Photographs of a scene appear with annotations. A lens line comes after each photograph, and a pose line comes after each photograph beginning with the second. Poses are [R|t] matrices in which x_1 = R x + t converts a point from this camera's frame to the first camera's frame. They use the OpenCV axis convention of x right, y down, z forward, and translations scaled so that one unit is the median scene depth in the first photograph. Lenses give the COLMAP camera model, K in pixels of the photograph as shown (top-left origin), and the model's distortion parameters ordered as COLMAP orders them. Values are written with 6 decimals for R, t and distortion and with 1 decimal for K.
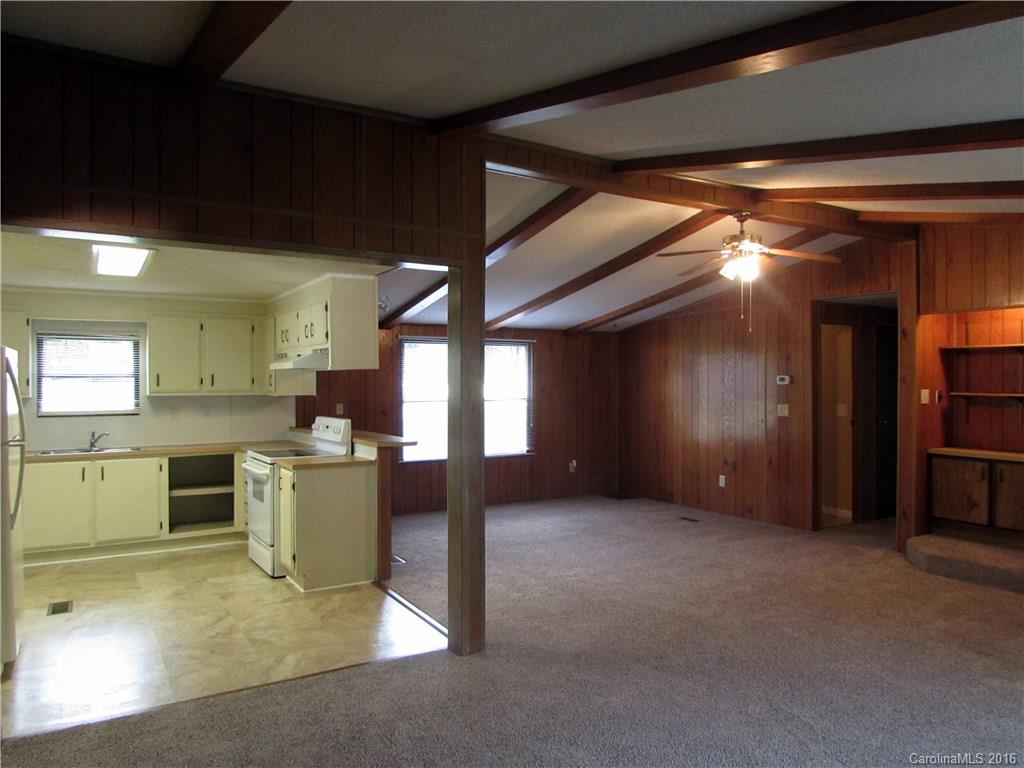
lens RADIAL K [[722.5, 0, 514.6], [0, 722.5, 390.6], [0, 0, 1]] dist [-0.042064, 0.005007]
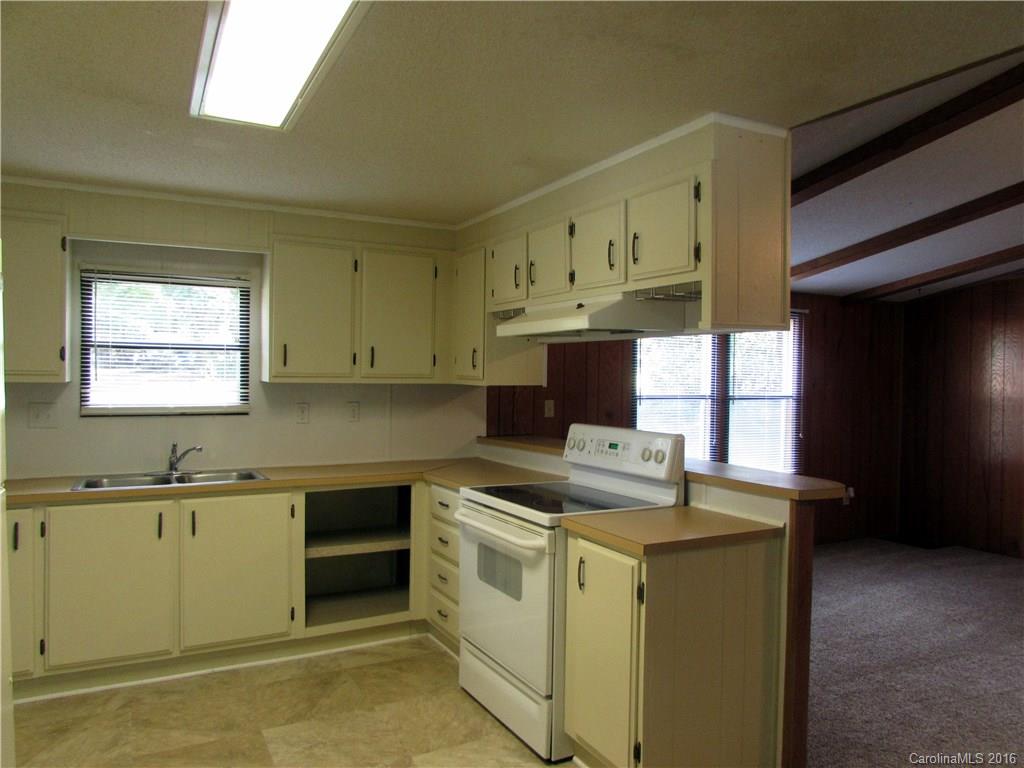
lens RADIAL K [[721.7, 0, 513.9], [0, 721.7, 397.6], [0, 0, 1]] dist [-0.051570, -0.002579]
pose [[0.998019, 0.017677, -0.060373, -0.284410], [-0.016692, 0.999720, 0.016776, 0.006934], [0.060653, -0.015735, 0.998035, 0.443770]]
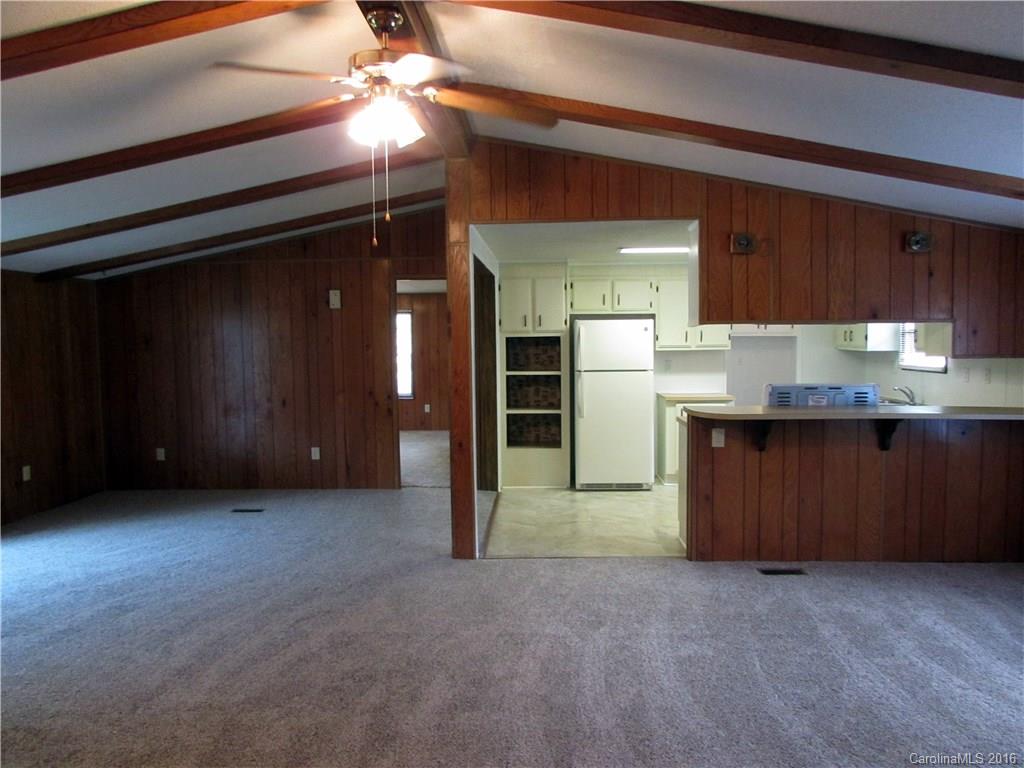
lens RADIAL K [[719.9, 0, 512.0], [0, 719.9, 384.0], [0, 0, 1]] dist [-0.048988, 0.001541]
pose [[-0.559950, 0.061053, -0.826274, 0.560347], [-0.001887, 0.997185, 0.074960, -0.020208], [0.828524, 0.043533, -0.558258, 1.104341]]
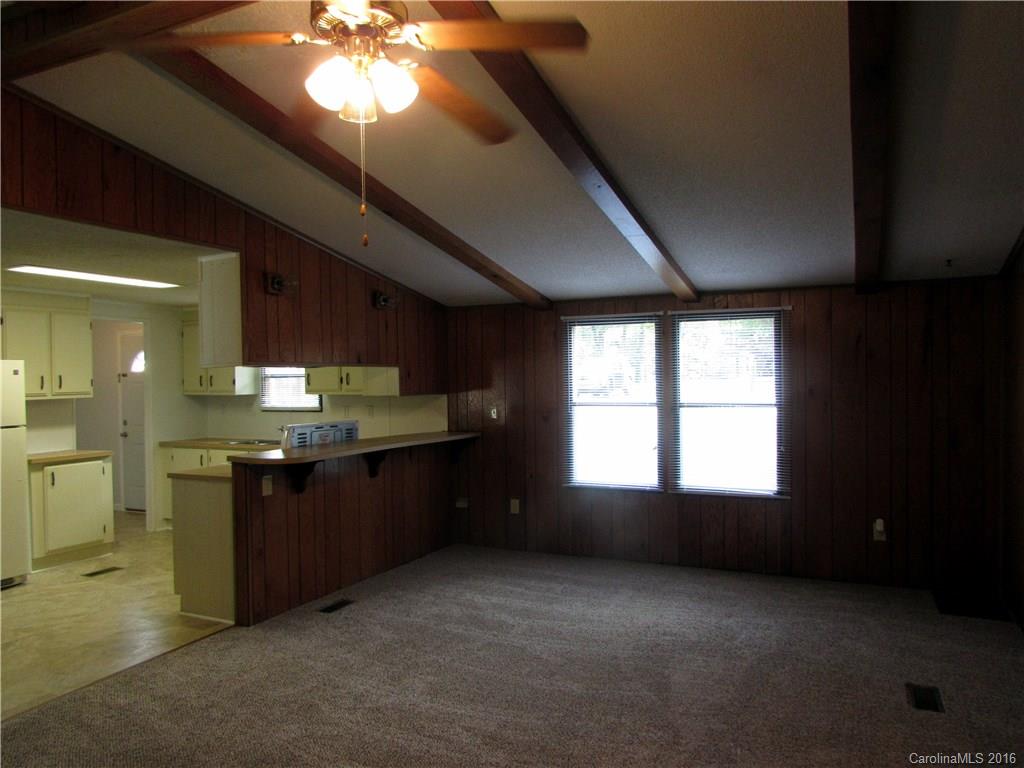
lens RADIAL K [[722.5, 0, 514.6], [0, 722.5, 390.6], [0, 0, 1]] dist [-0.042064, 0.005007]
pose [[0.550360, 0.009525, -0.834873, 0.547144], [0.000062, 0.999934, 0.011449, -0.010005], [0.834927, -0.006353, 0.550323, 0.683795]]
